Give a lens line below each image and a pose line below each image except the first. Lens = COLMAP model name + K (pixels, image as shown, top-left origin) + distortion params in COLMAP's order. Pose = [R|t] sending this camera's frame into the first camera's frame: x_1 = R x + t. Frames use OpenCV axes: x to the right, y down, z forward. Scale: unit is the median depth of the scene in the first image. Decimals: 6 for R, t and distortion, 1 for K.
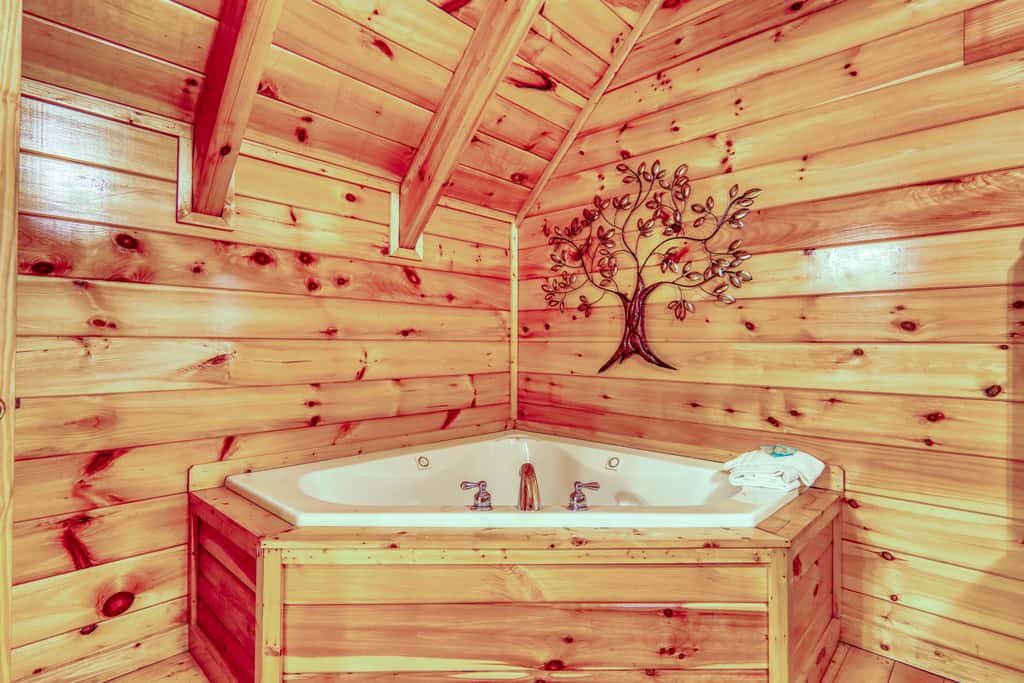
lens RADIAL K [[507.2, 0, 522.4], [0, 507.2, 342.2], [0, 0, 1]] dist [0.006012, -0.001071]
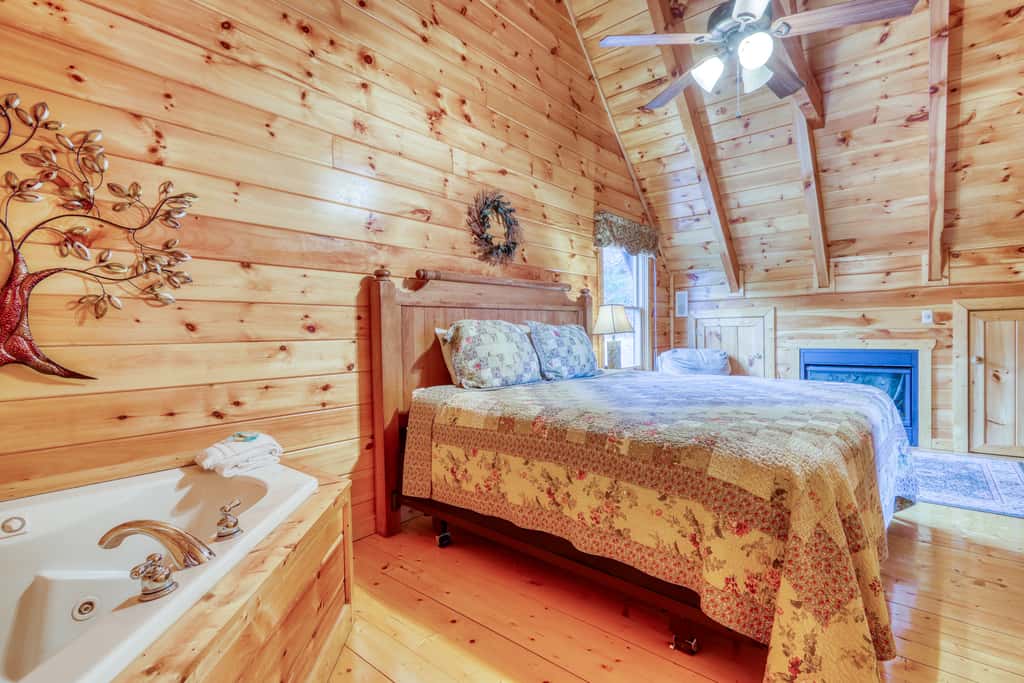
lens RADIAL K [[480.1, 0, 521.2], [0, 480.1, 342.0], [0, 0, 1]] dist [0.017563, -0.007218]
pose [[-0.052041, -0.027814, 0.998258, -0.523218], [0.010736, 0.999539, 0.028410, -0.021264], [-0.998587, 0.012195, -0.051718, 0.362033]]
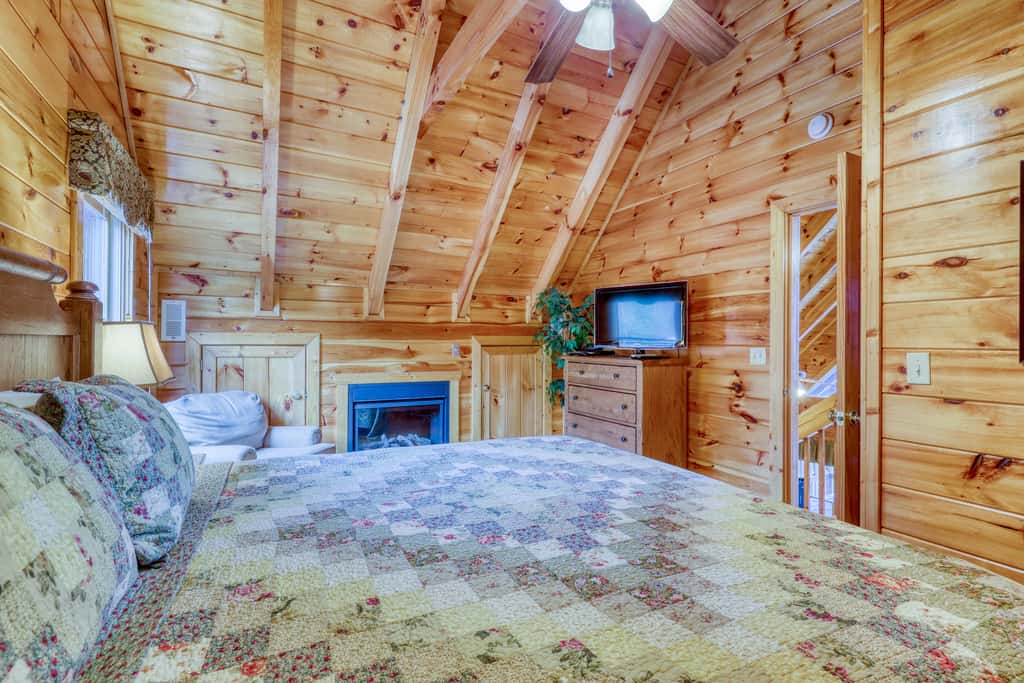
lens RADIAL K [[480.1, 0, 521.2], [0, 480.1, 342.0], [0, 0, 1]] dist [0.017563, -0.007218]
pose [[-0.948892, -0.013255, 0.315323, 0.408979], [-0.015145, 0.999879, -0.003546, -0.083045], [-0.315238, -0.008141, -0.948978, 0.533062]]
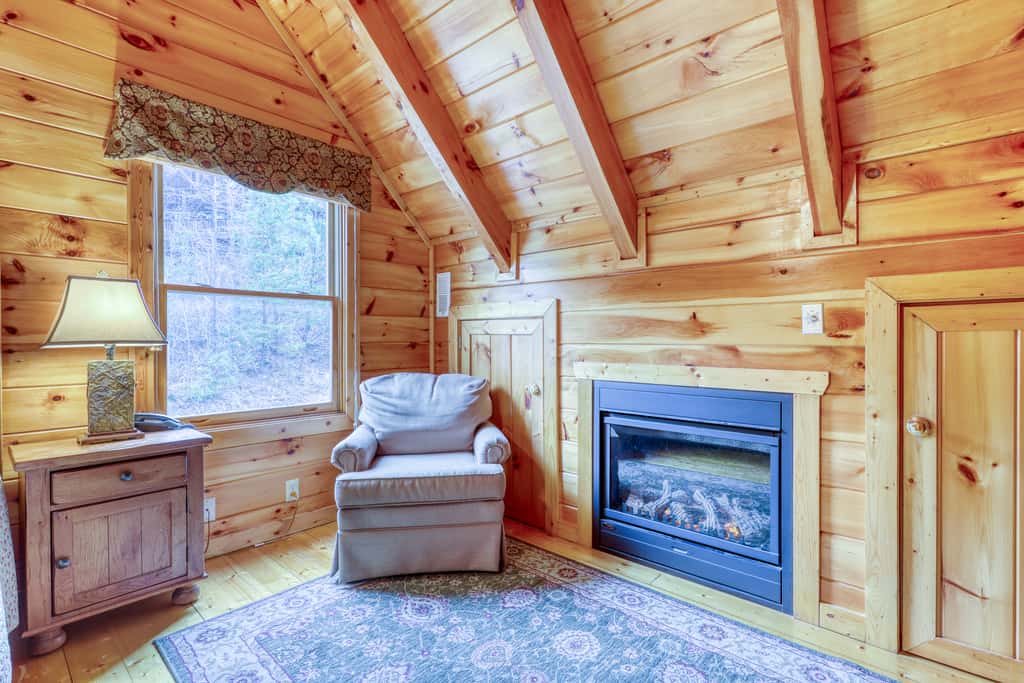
lens RADIAL K [[480.1, 0, 521.2], [0, 480.1, 342.0], [0, 0, 1]] dist [0.017563, -0.007218]
pose [[-0.025625, -0.014027, 0.999573, 0.510947], [-0.007254, 0.999878, 0.013845, -0.017650], [-0.999645, -0.006896, -0.025724, -0.844885]]
